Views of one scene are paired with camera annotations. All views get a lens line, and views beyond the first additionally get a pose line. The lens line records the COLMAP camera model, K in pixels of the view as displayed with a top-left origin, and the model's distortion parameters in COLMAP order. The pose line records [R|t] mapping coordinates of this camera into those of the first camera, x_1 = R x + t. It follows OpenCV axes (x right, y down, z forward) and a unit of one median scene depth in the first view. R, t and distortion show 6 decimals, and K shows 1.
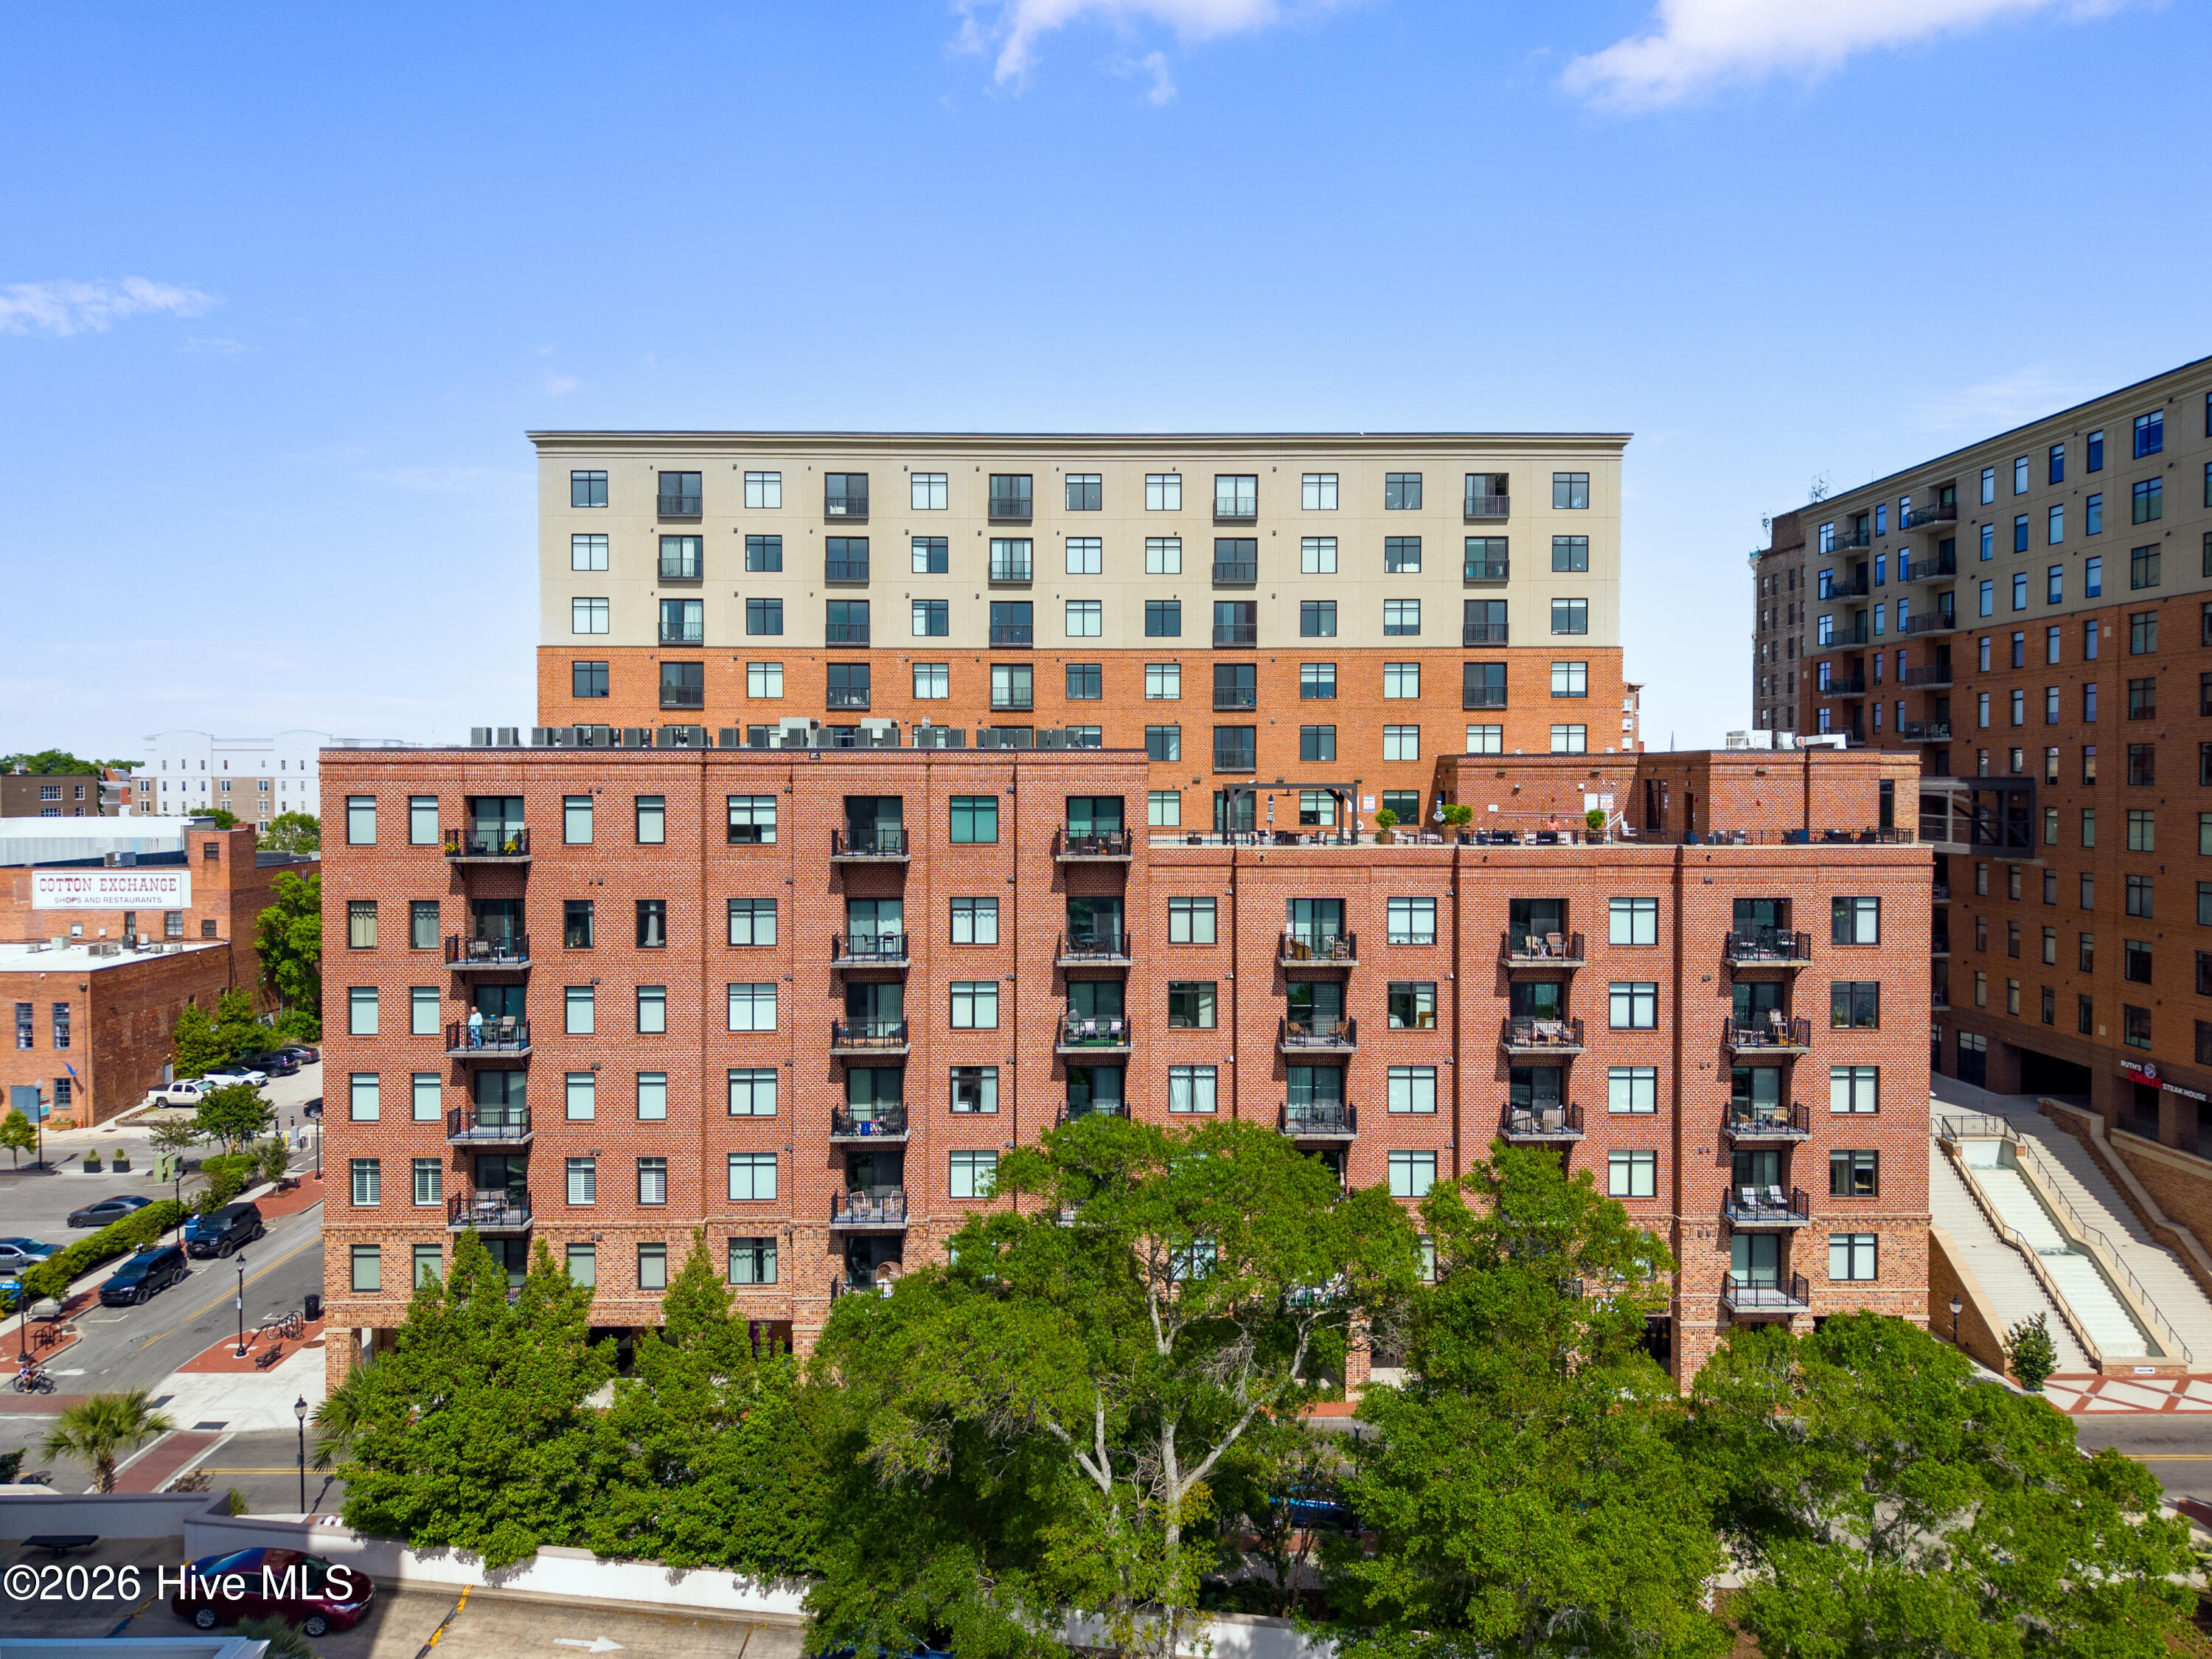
lens RADIAL K [[1514.6, 0, 1106.0], [0, 1514.6, 829.5], [0, 0, 1]] dist [0.021289, -0.000366]
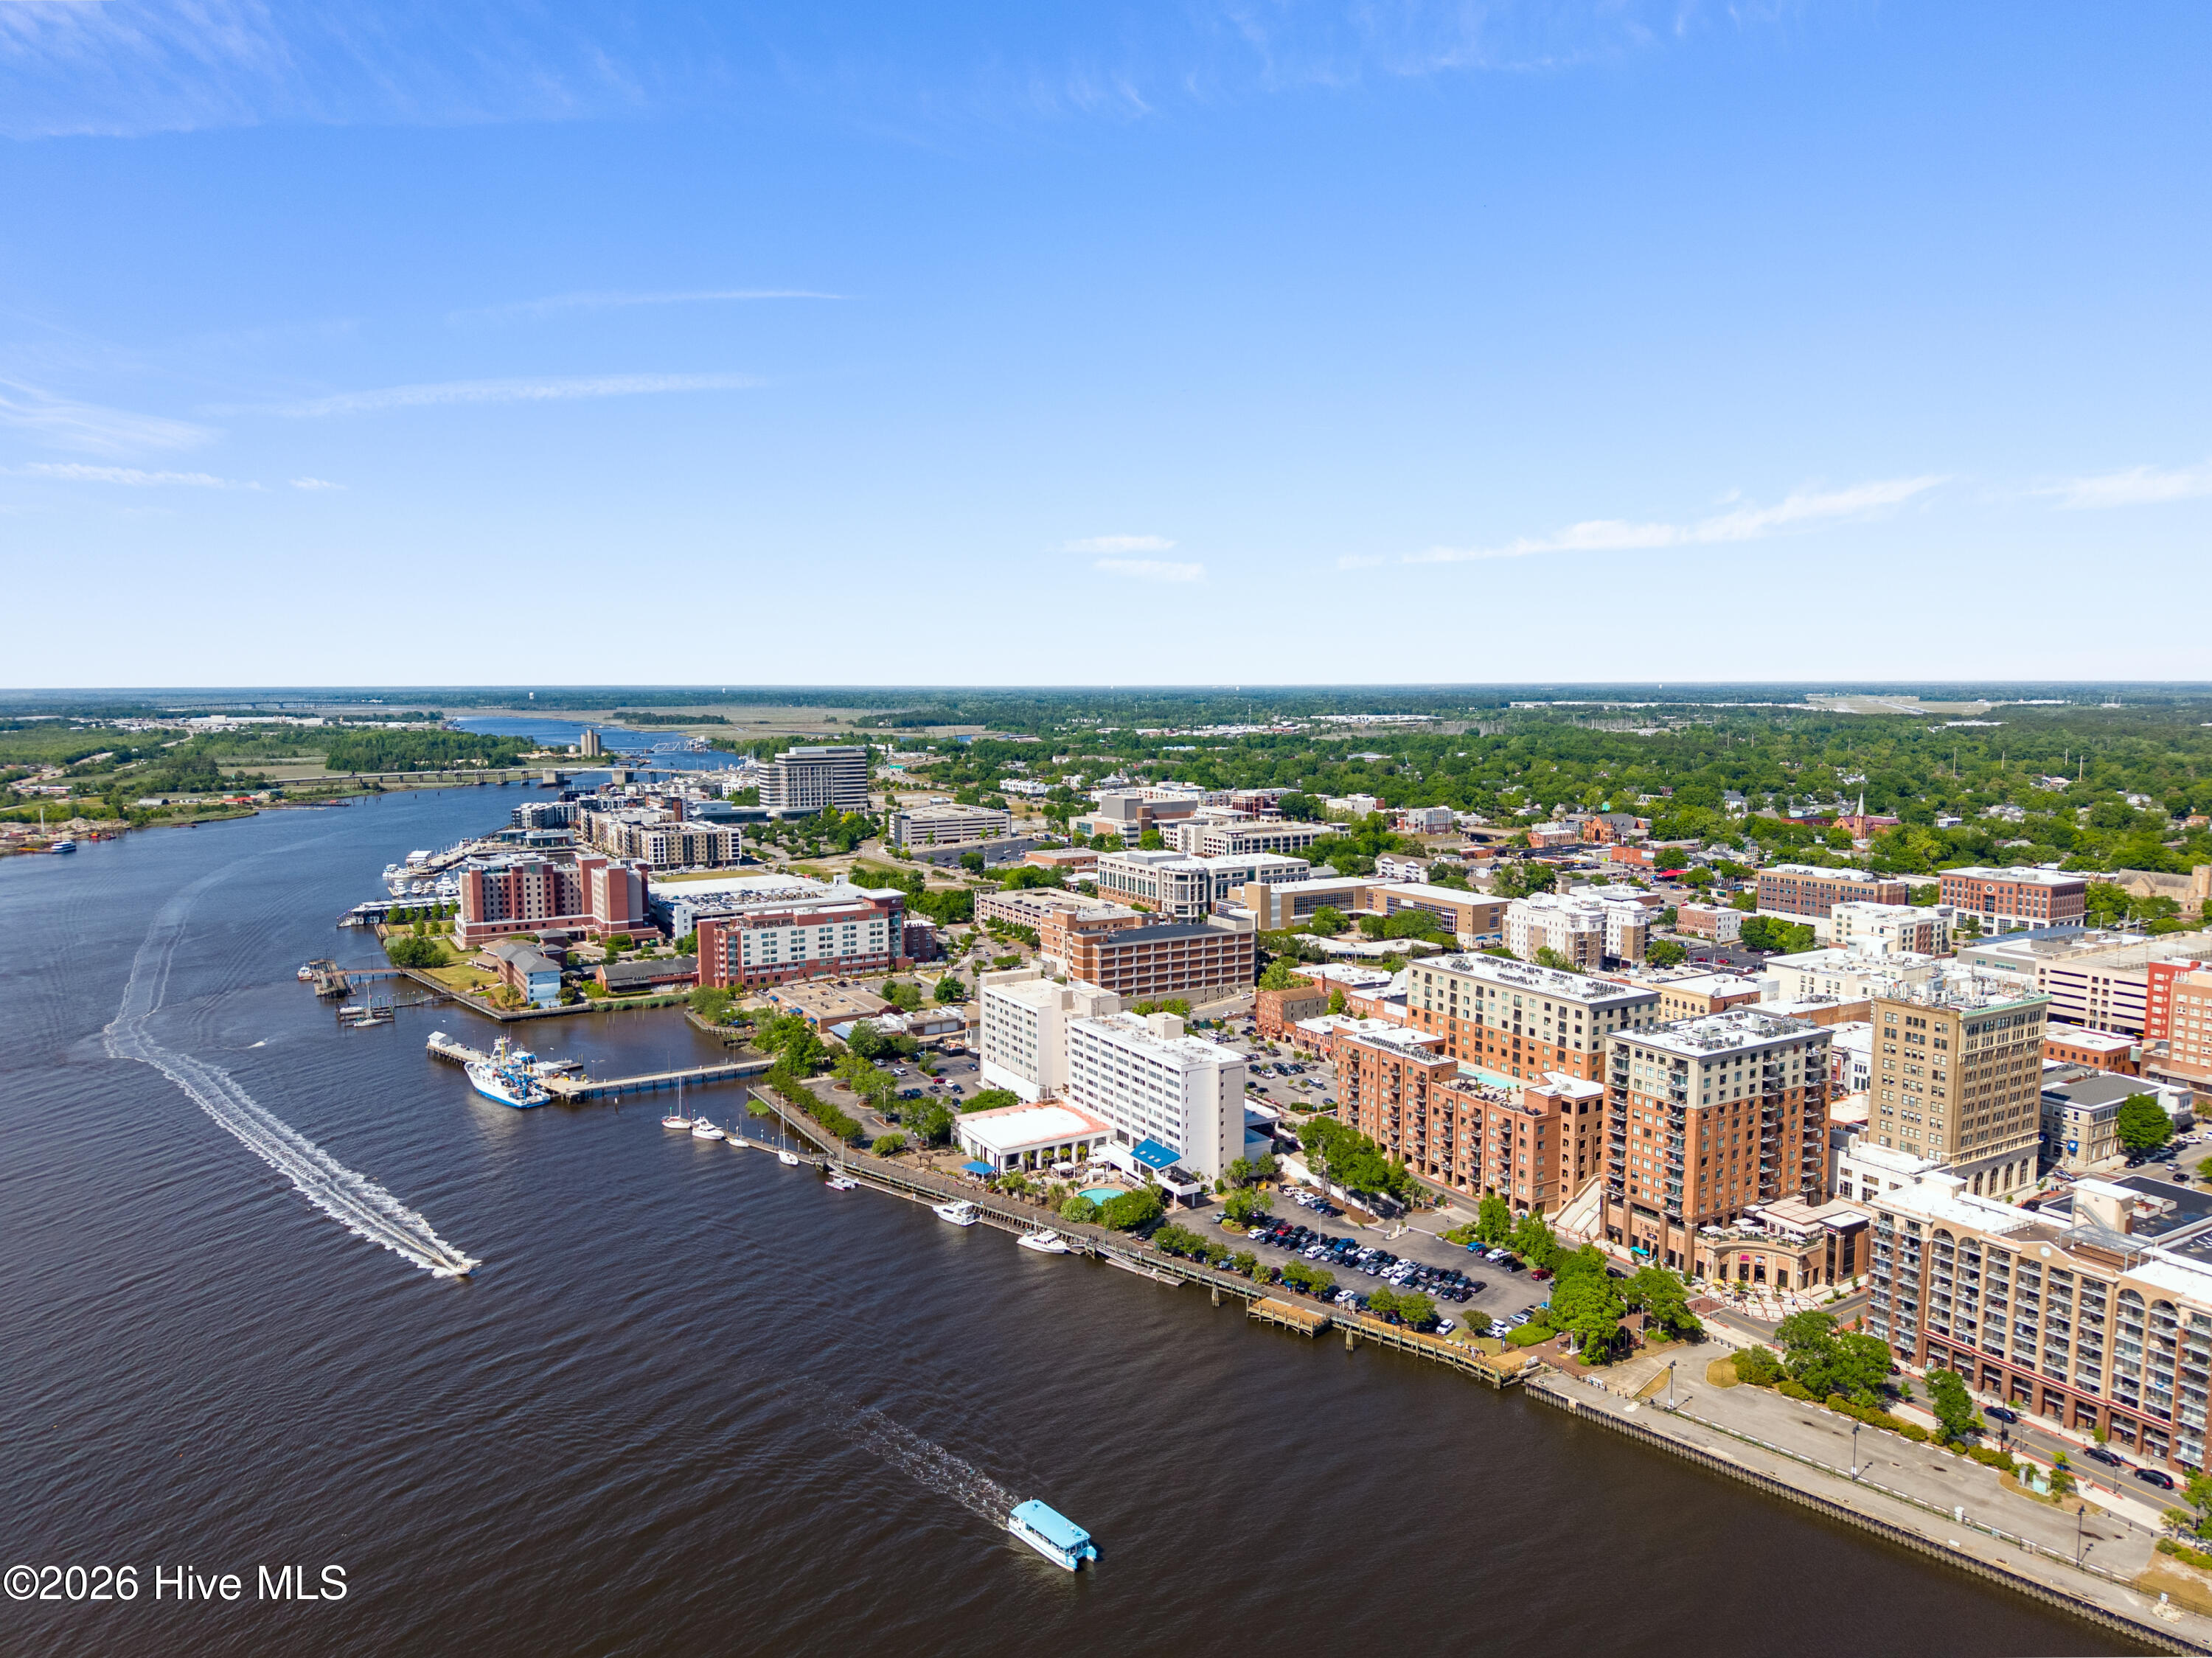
lens RADIAL K [[1514.5, 0, 1106.0], [0, 1514.5, 829.0], [0, 0, 1]] dist [0.021289, -0.000366]
pose [[0.494769, 0.089971, -0.864355, 3.165061], [-0.029118, 0.995784, 0.086985, -1.038187], [0.868537, -0.017869, 0.495303, -2.116364]]
